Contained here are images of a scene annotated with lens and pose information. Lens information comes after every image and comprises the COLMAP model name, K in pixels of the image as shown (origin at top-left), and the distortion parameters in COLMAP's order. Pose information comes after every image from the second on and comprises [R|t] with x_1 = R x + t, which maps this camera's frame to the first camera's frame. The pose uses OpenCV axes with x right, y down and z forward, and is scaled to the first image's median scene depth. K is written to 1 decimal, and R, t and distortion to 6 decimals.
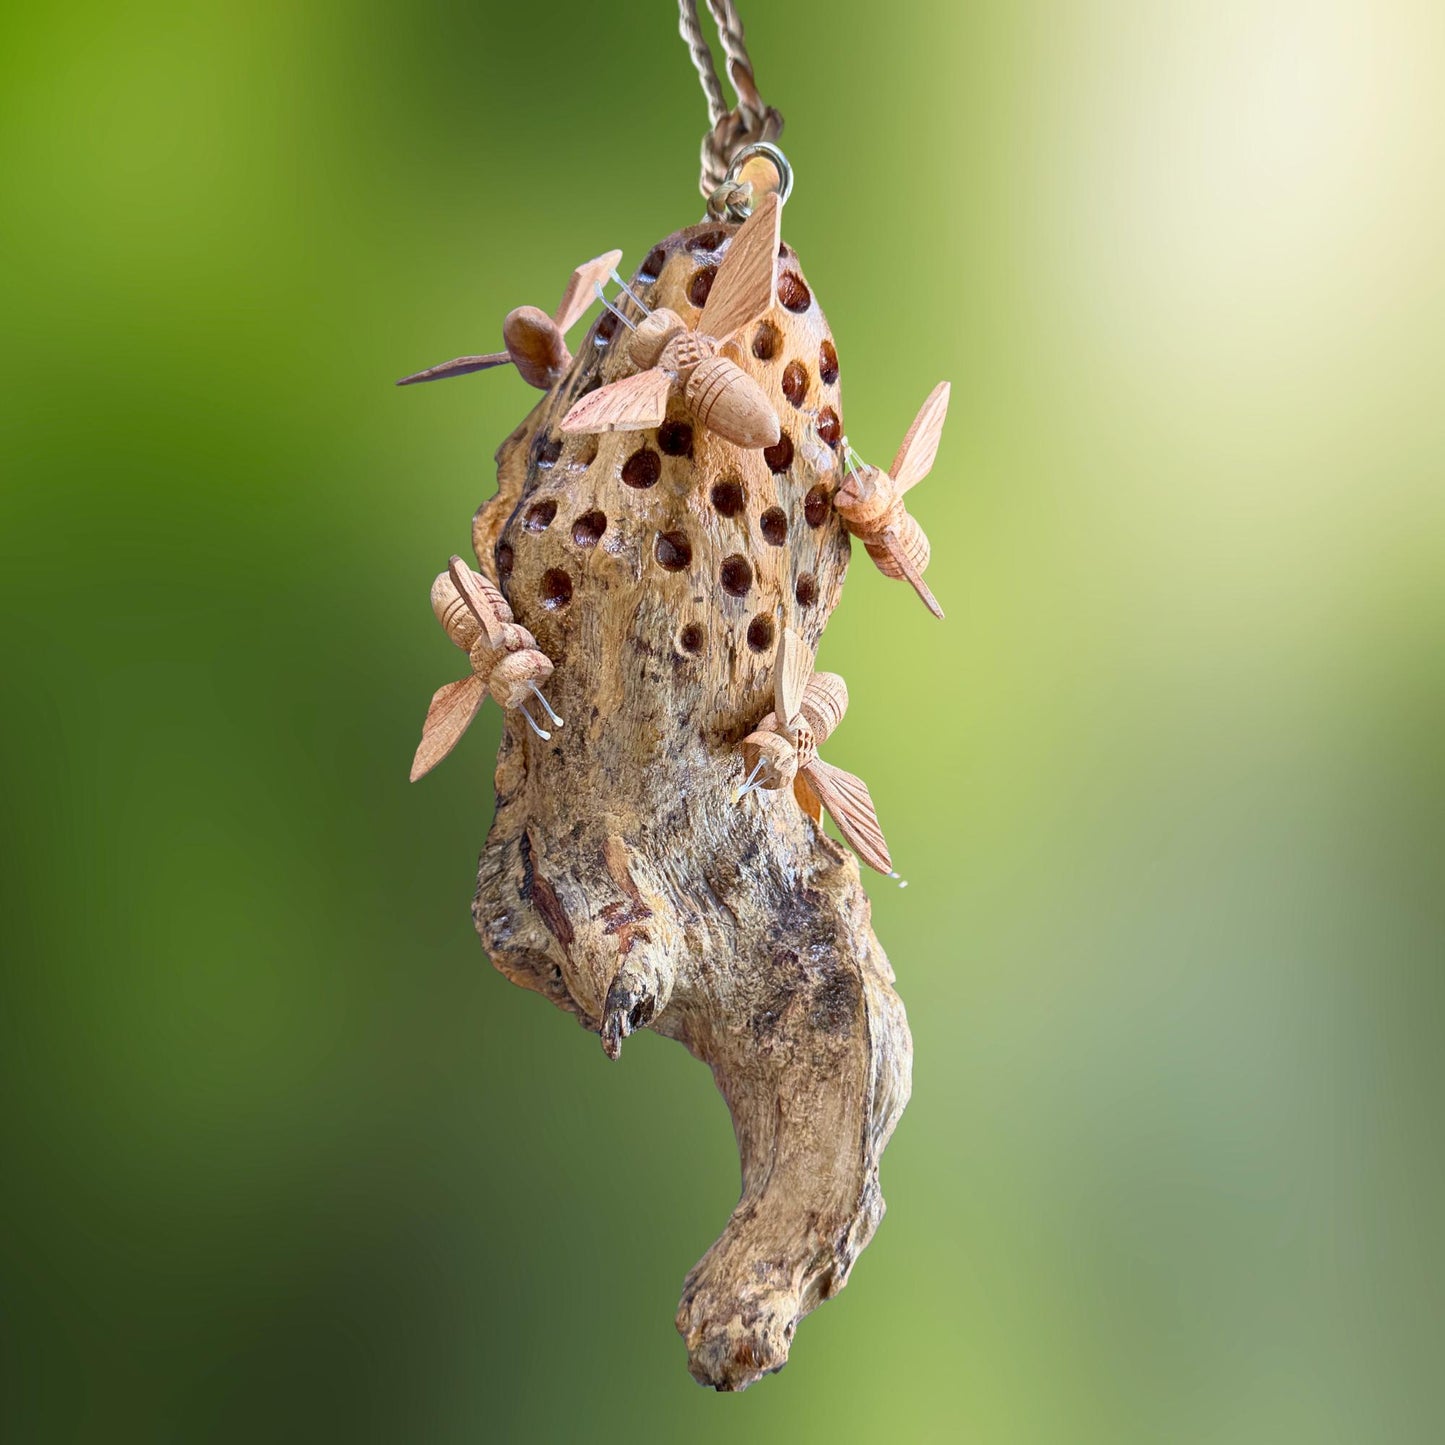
lens RADIAL K [[1341.2, 0, 741.0], [0, 1341.2, 740.5], [0, 0, 1]] dist [0.164037, -0.407104]
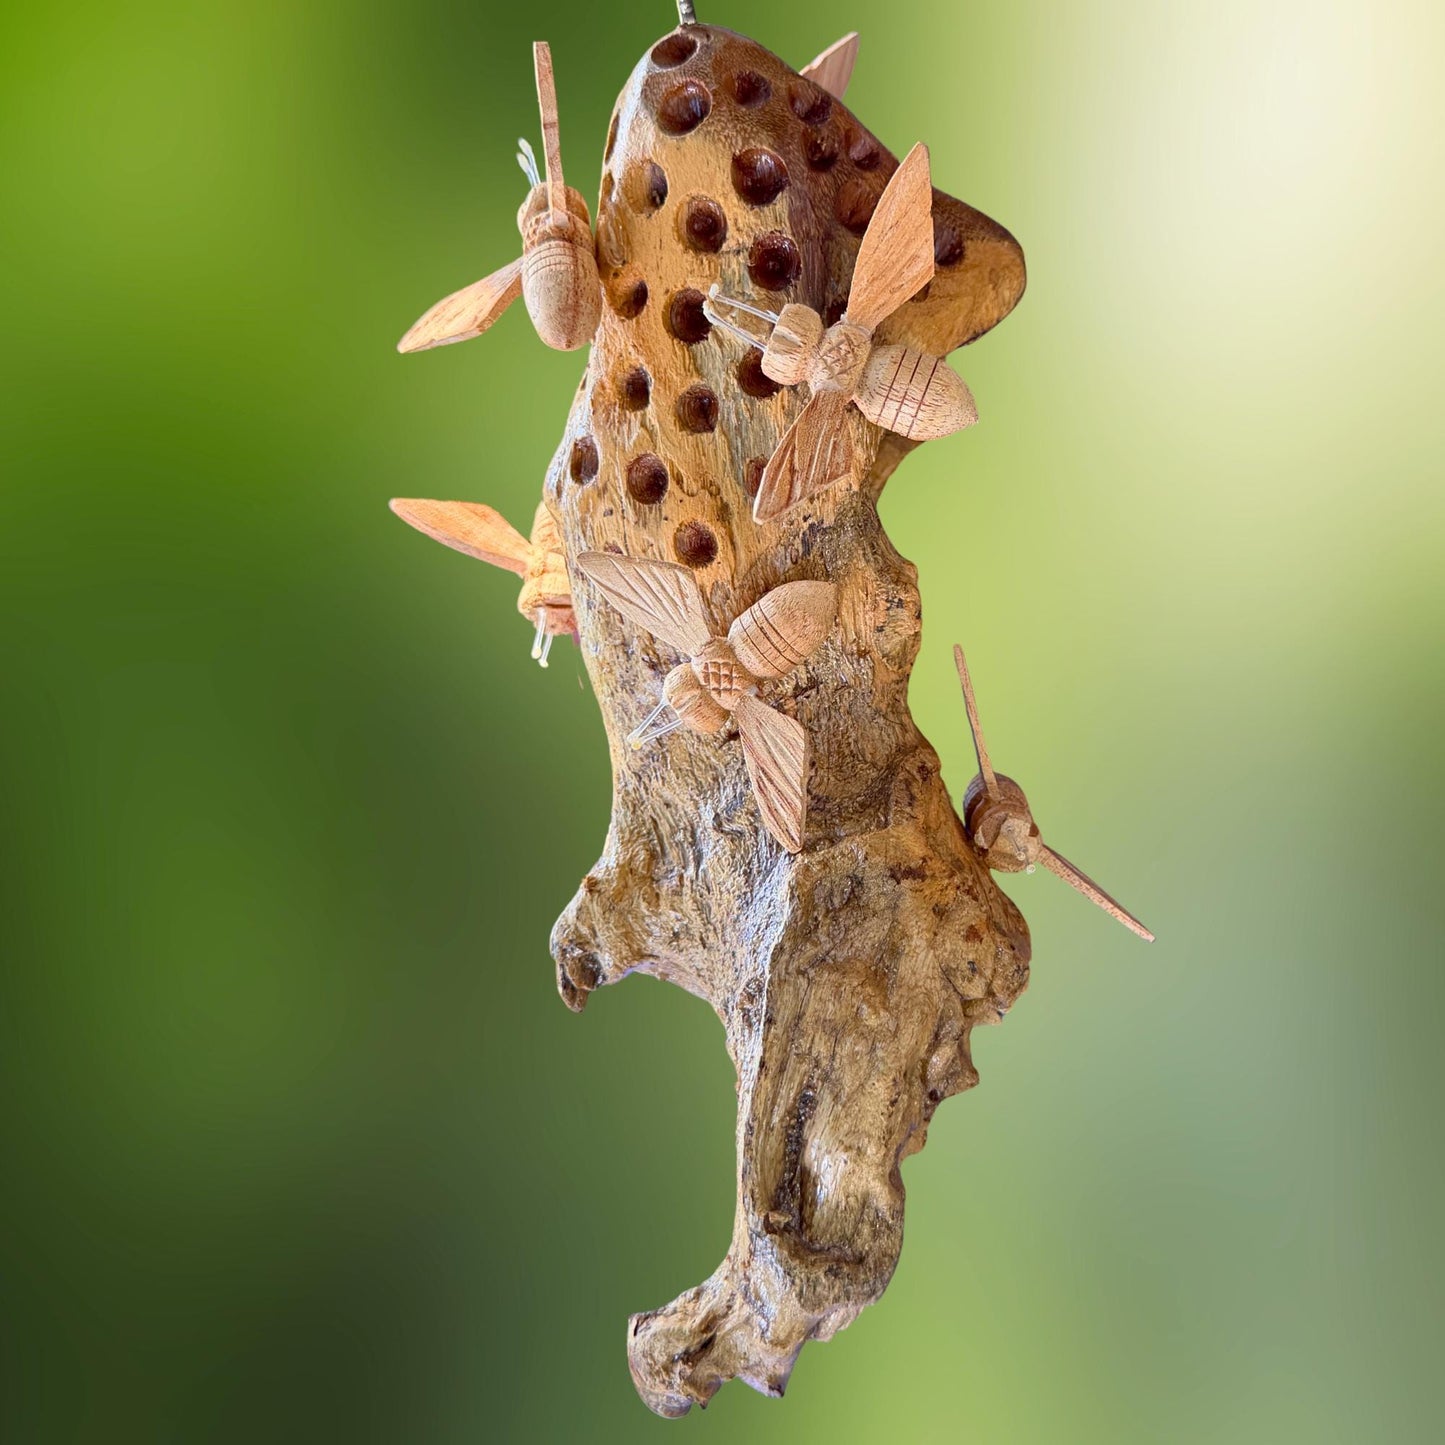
lens RADIAL K [[1619.4, 0, 843.7], [0, 1619.4, 687.1], [0, 0, 1]] dist [0.148761, -0.293926]
pose [[0.504615, 0.042508, -0.862297, 0.928365], [0.049553, 0.995715, 0.078083, -0.065743], [0.861921, -0.082131, 0.500346, 0.579959]]
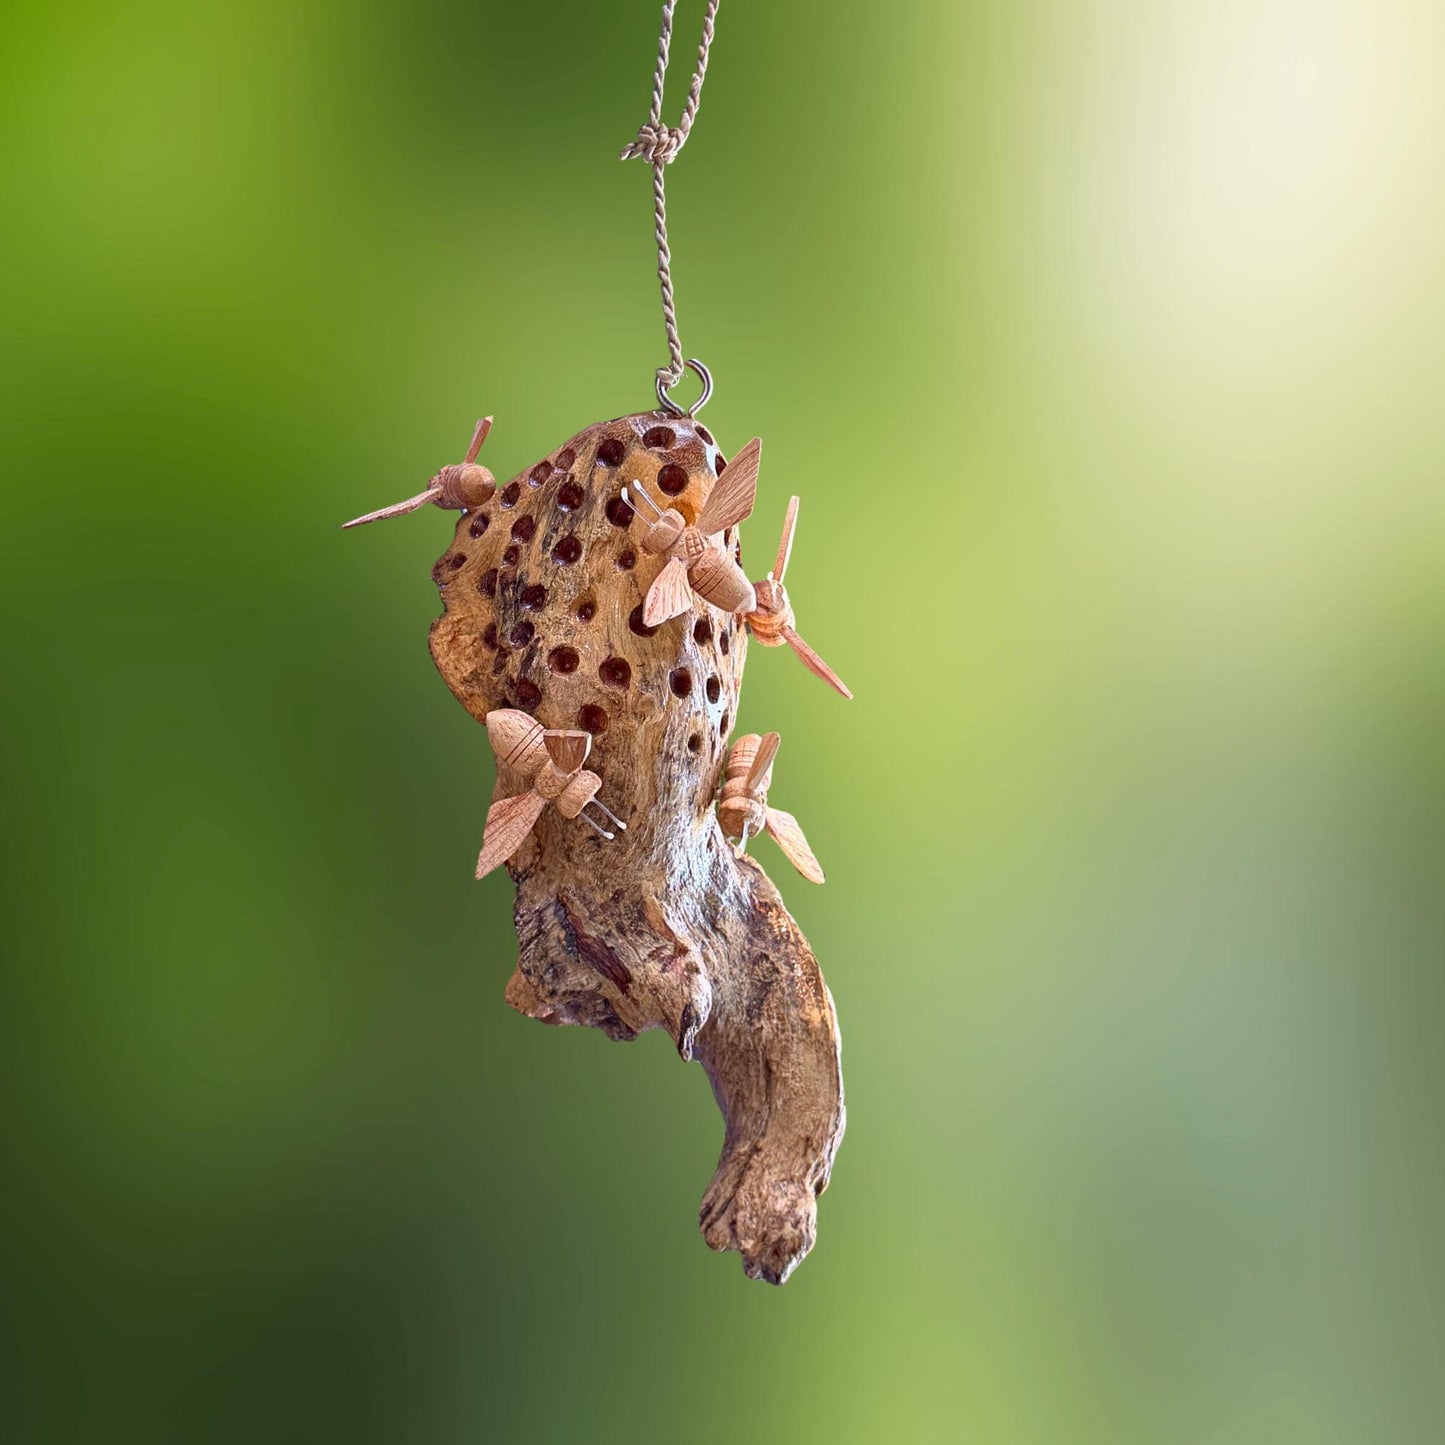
lens RADIAL K [[1925.1, 0, 535.0], [0, 1925.1, 535.9], [0, 0, 1]] dist [0.090237, -0.044143]
pose [[0.923105, -0.124495, 0.363837, -0.834625], [0.103758, 0.991689, 0.076079, -0.431254], [-0.370284, -0.032478, 0.928350, -0.697902]]
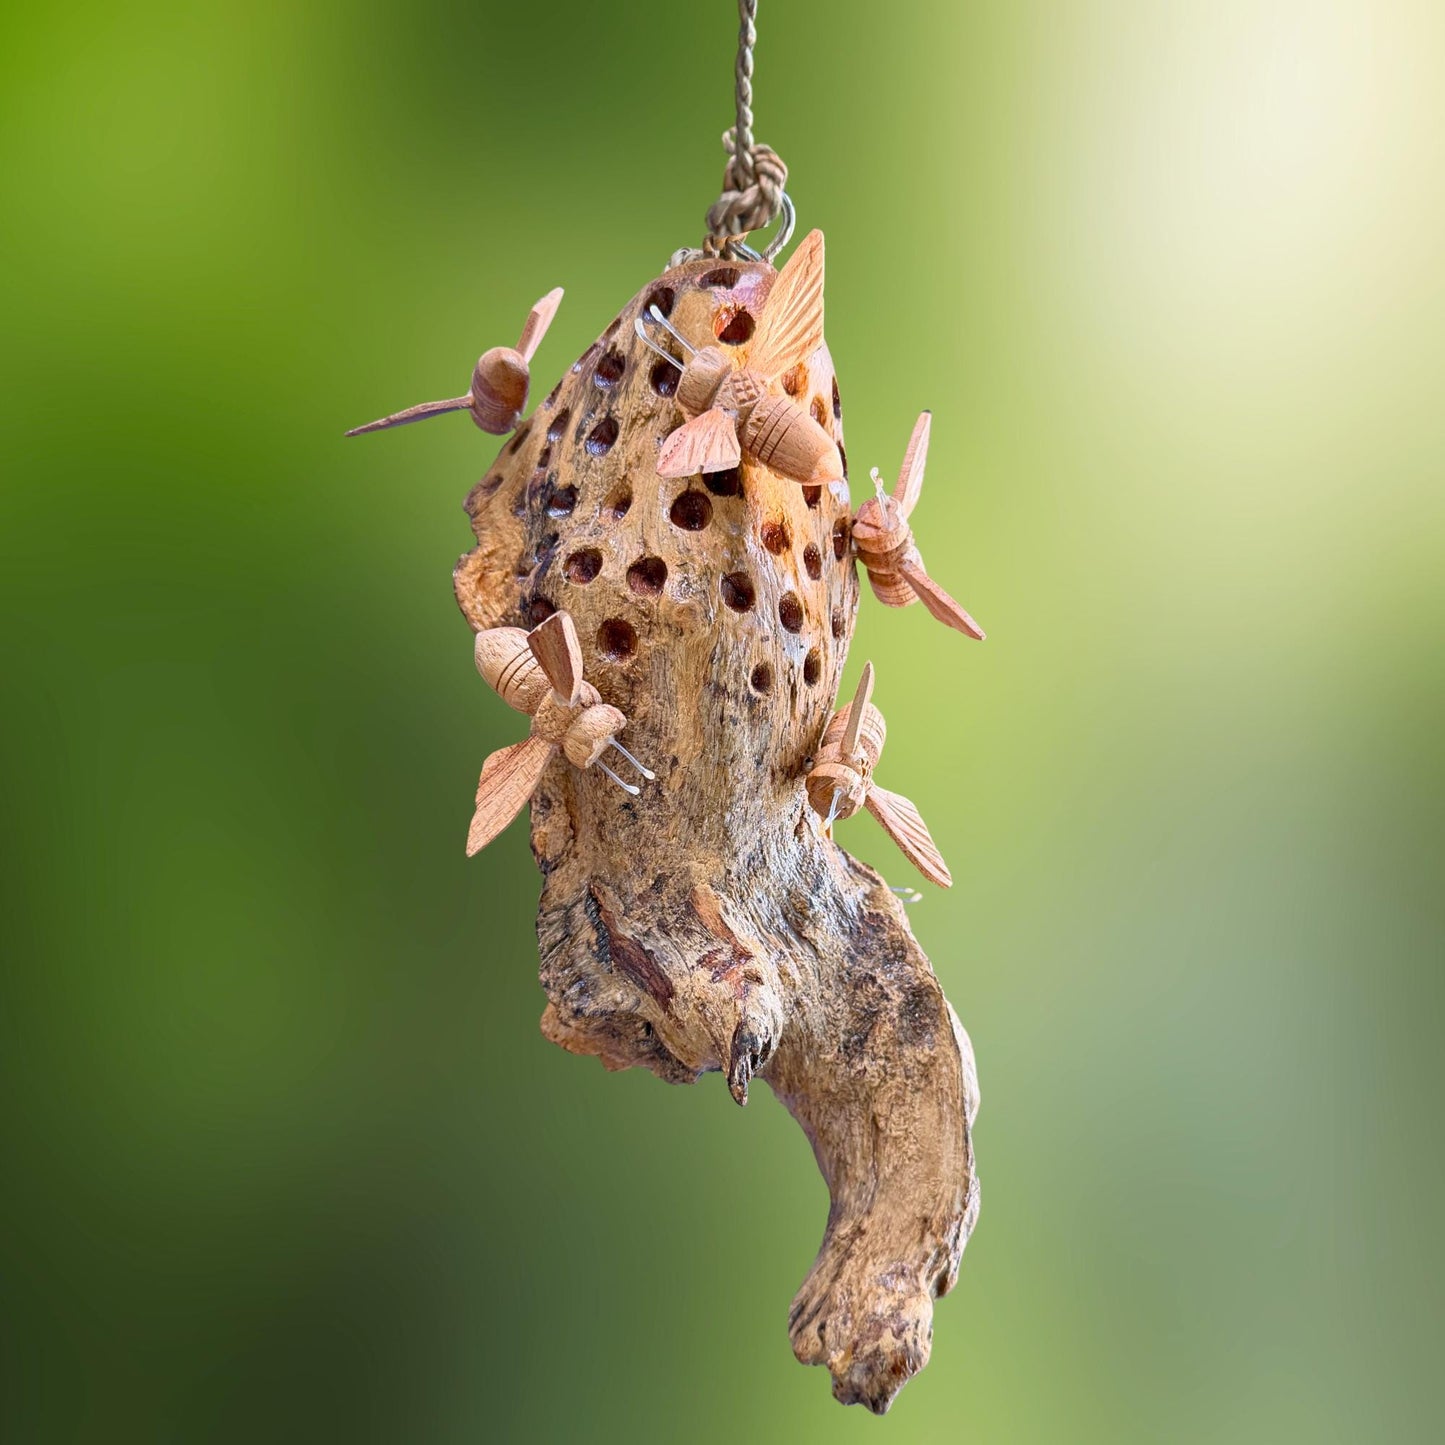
lens RADIAL K [[1314.3, 0, 780.7], [0, 1314.3, 799.4], [0, 0, 1]] dist [0.153269, -0.345115]
pose [[0.954276, -0.111870, 0.277204, -0.297257], [0.106265, 0.993714, 0.035210, -0.018827], [-0.279400, -0.004143, 0.960166, 0.052782]]
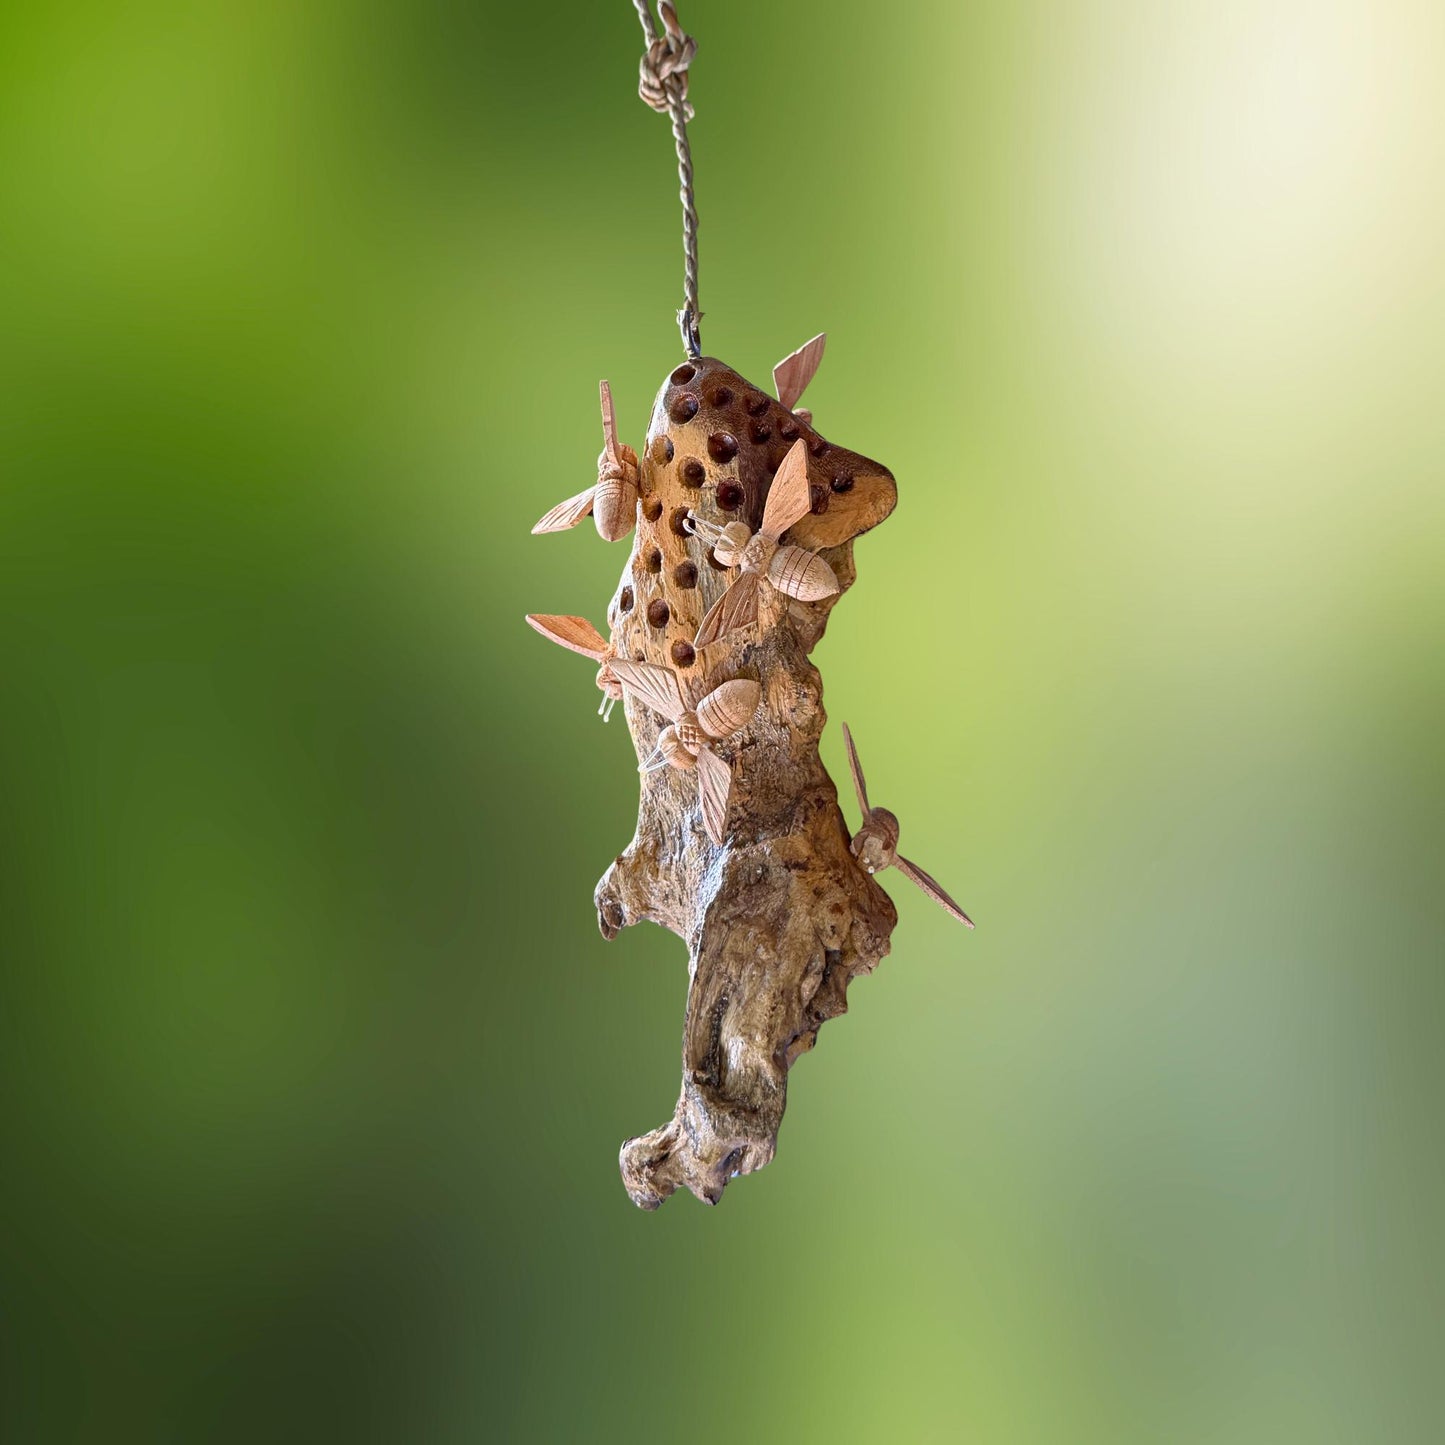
lens RADIAL K [[1610.3, 0, 695.5], [0, 1610.3, 468.7], [0, 0, 1]] dist [0.168697, -0.383433]
pose [[0.277127, -0.078114, -0.957653, 1.637714], [0.013397, 0.996907, -0.077439, -0.141187], [0.960740, 0.008631, 0.277316, 0.555633]]
